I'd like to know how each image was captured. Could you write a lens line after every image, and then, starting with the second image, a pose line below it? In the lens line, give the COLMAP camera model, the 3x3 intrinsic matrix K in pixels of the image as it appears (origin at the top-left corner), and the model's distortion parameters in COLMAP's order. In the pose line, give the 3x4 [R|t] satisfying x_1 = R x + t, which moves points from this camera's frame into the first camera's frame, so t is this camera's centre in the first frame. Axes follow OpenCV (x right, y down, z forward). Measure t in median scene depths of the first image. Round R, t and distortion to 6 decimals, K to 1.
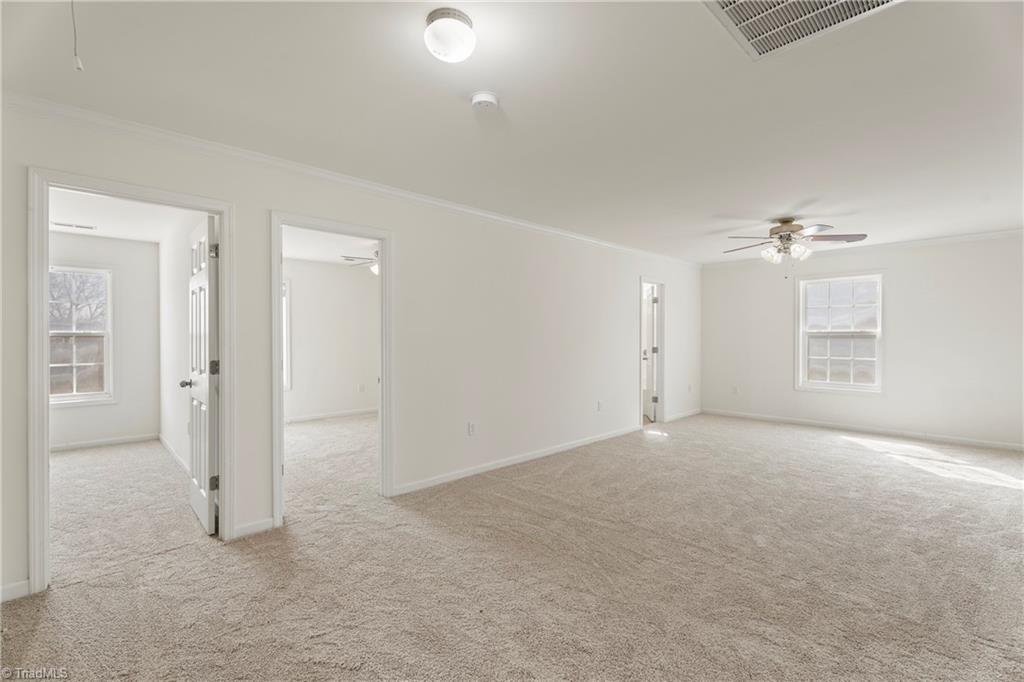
lens RADIAL K [[456.3, 0, 512.0], [0, 456.3, 339.2], [0, 0, 1]] dist [0.007659, 0.000154]
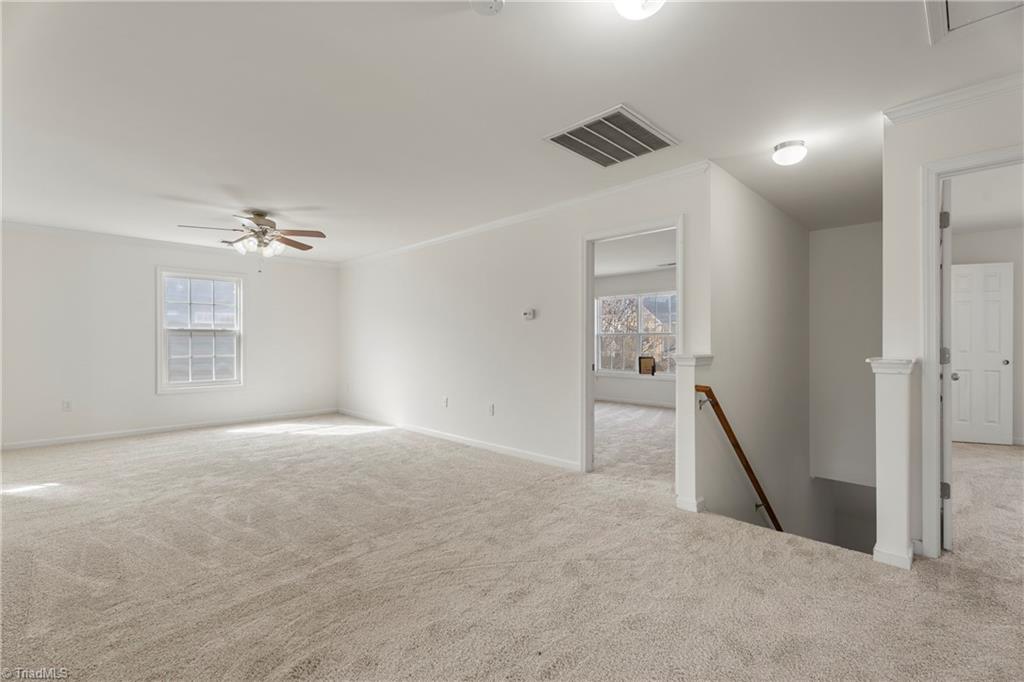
lens RADIAL K [[456.3, 0, 511.7], [0, 456.3, 342.8], [0, 0, 1]] dist [0.007659, 0.000154]
pose [[-0.012286, -0.005321, 0.999910, -0.298932], [0.006501, 0.999964, 0.005401, 0.012423], [-0.999903, 0.006566, -0.012251, 0.355013]]
